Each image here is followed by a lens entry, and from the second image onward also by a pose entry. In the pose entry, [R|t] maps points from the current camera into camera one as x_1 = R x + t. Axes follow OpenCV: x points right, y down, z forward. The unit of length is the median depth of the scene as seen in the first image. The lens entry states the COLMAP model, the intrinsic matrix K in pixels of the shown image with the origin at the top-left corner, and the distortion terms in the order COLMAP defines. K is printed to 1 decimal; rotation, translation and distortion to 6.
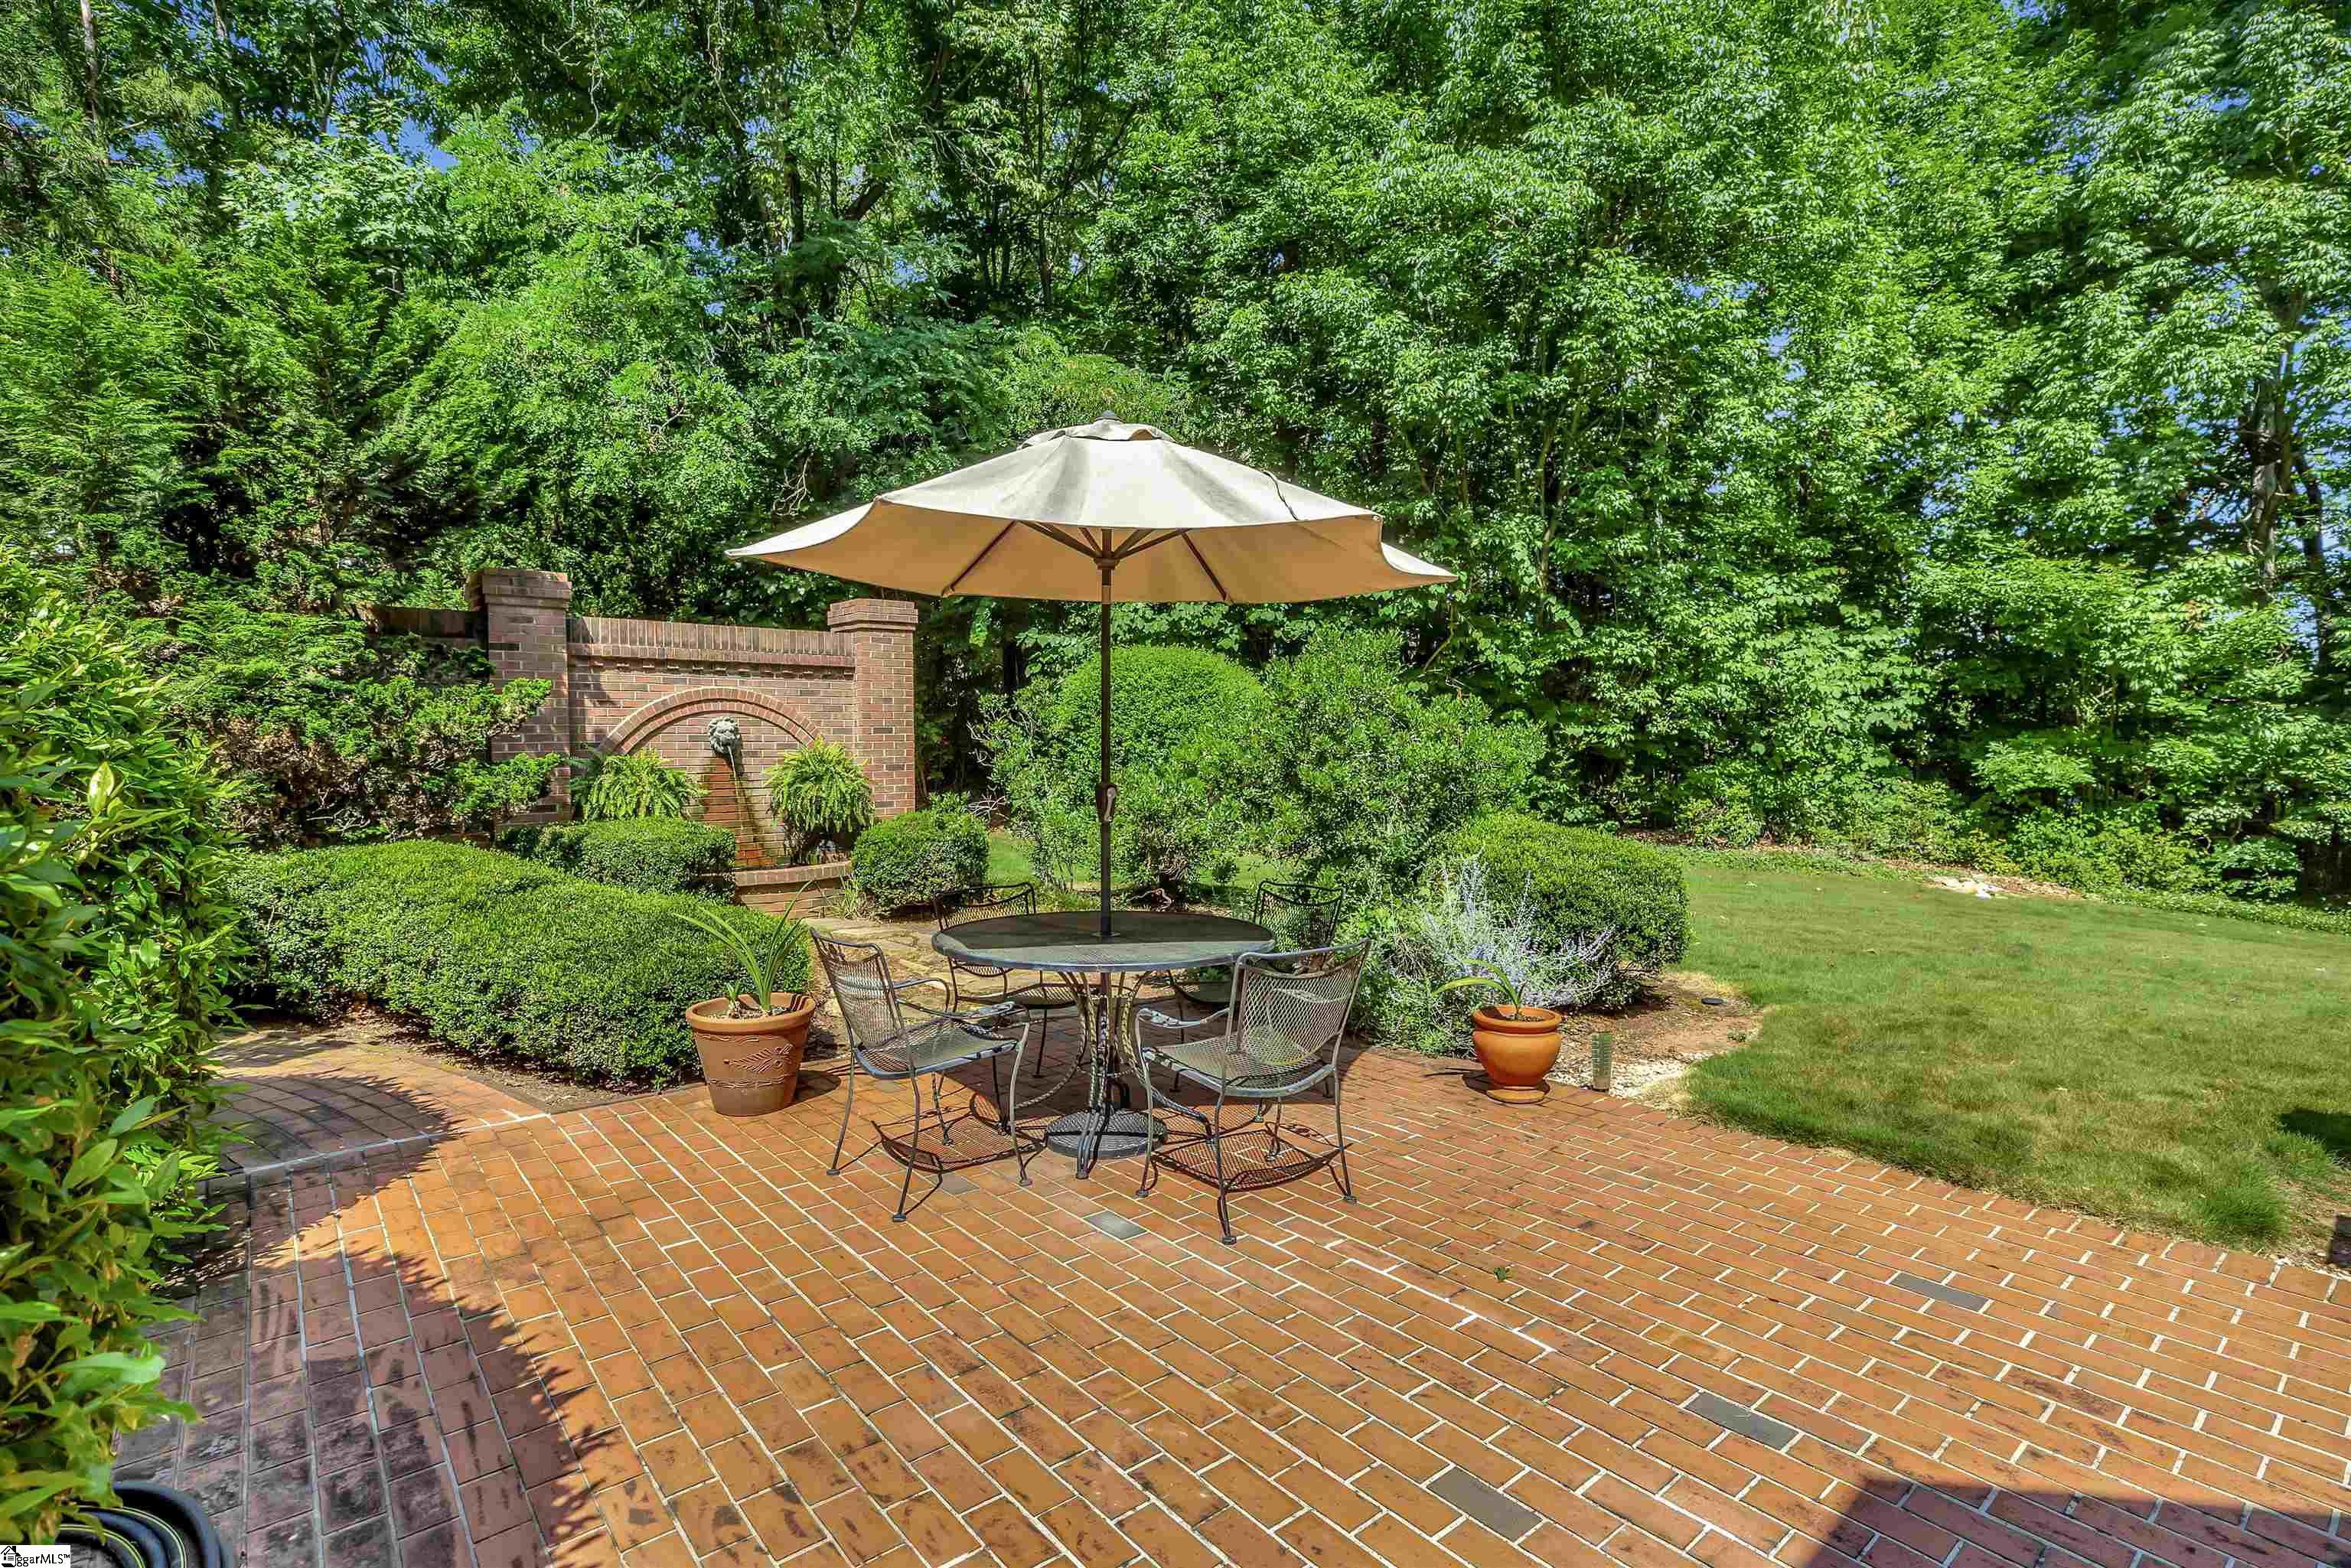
lens RADIAL K [[1108.7, 0, 1179.6], [0, 1108.7, 775.7], [0, 0, 1]] dist [-0.034550, -0.000166]
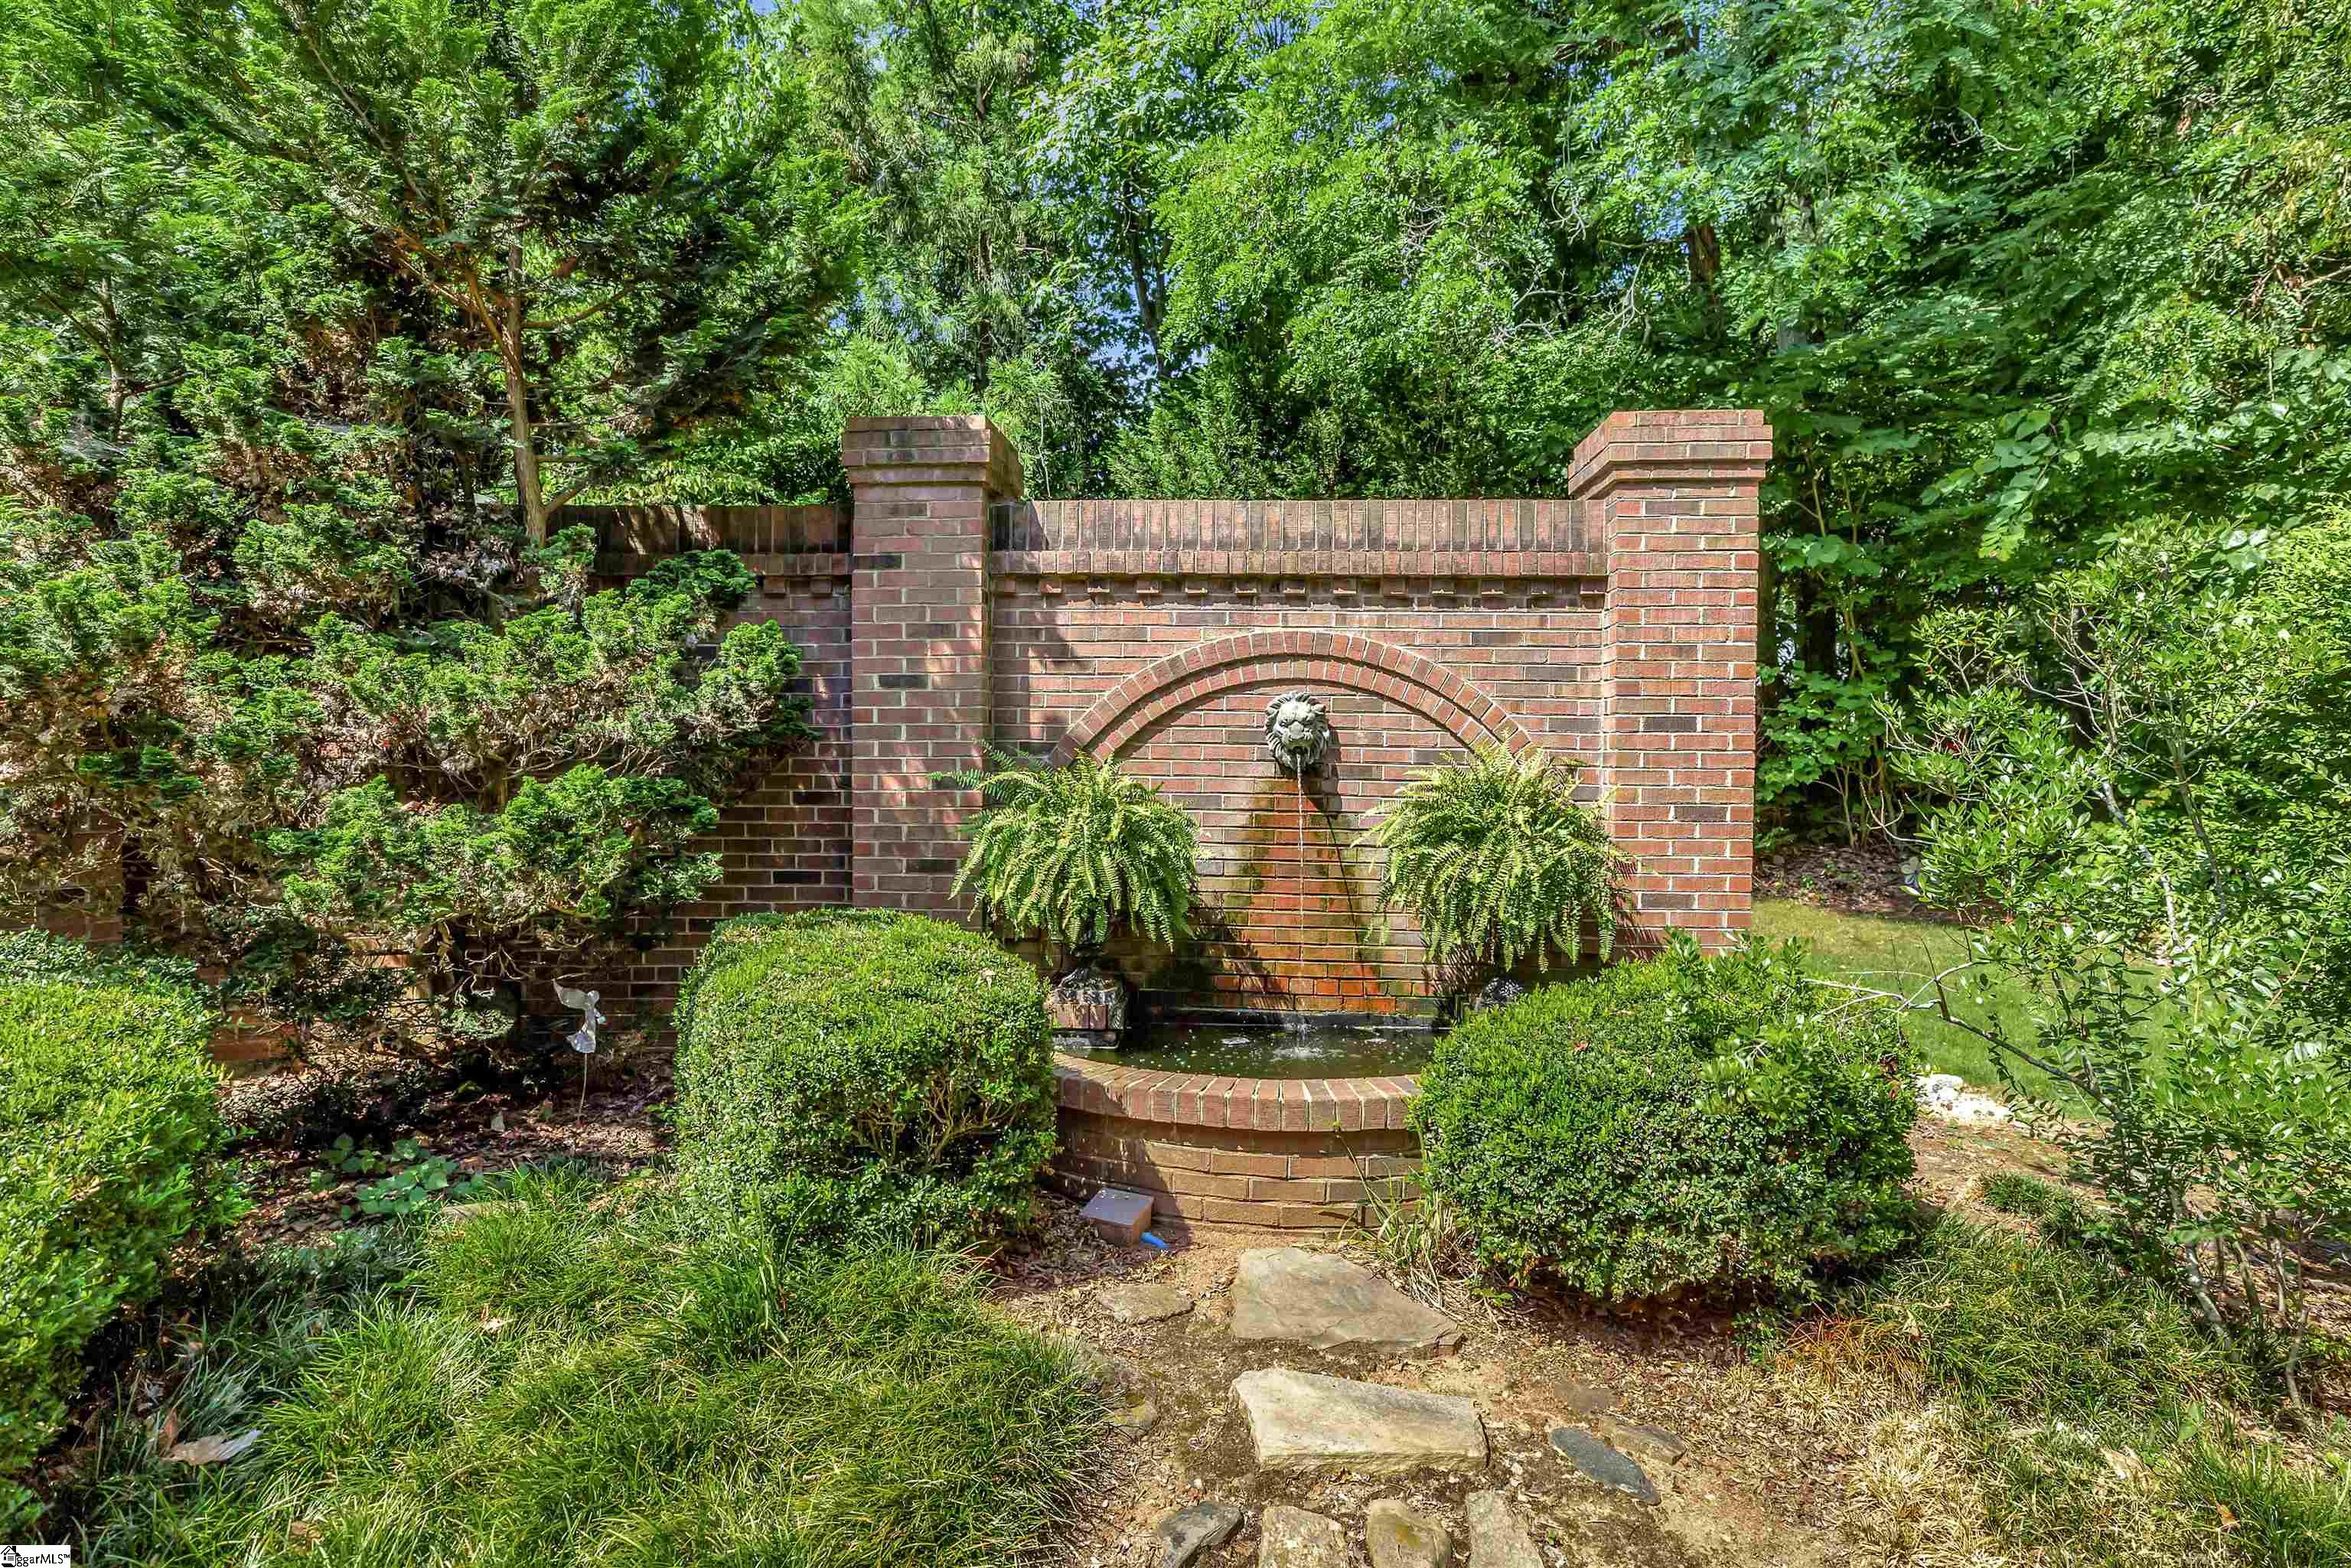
lens RADIAL K [[1108.7, 0, 1198.9], [0, 1108.7, 770.8], [0, 0, 1]] dist [-0.034550, -0.000166]
pose [[0.667748, 0.030527, -0.743761, -0.087579], [-0.040198, 0.999180, 0.004920, -0.020522], [0.743301, 0.026612, 0.668428, 0.658610]]
